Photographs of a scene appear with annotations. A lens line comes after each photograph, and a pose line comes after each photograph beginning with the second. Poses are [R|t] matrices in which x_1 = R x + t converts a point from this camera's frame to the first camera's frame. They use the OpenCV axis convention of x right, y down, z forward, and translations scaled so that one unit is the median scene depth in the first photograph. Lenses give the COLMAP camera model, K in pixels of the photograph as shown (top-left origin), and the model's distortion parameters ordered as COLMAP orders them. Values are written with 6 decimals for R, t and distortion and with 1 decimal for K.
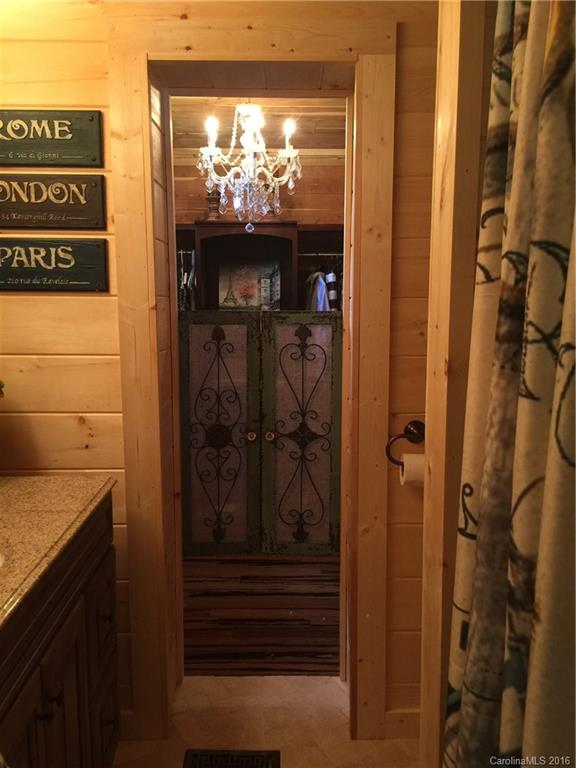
lens RADIAL K [[659.4, 0, 285.8], [0, 659.4, 381.1], [0, 0, 1]] dist [0.045100, -0.028645]
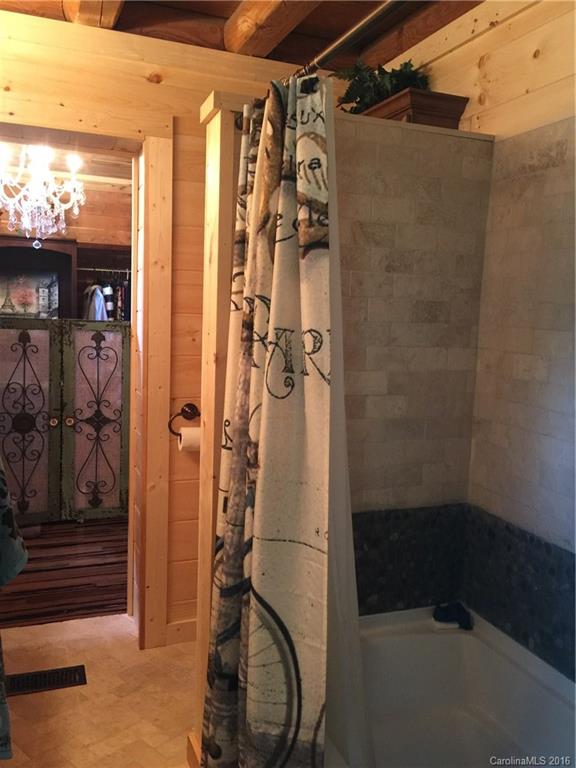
lens RADIAL K [[659.4, 0, 285.5], [0, 659.4, 382.5], [0, 0, 1]] dist [0.045100, -0.028645]
pose [[0.935457, -0.005357, 0.353401, -0.100302], [0.009858, 0.999892, -0.010936, 0.033882], [-0.353304, 0.013714, 0.935408, -0.349070]]
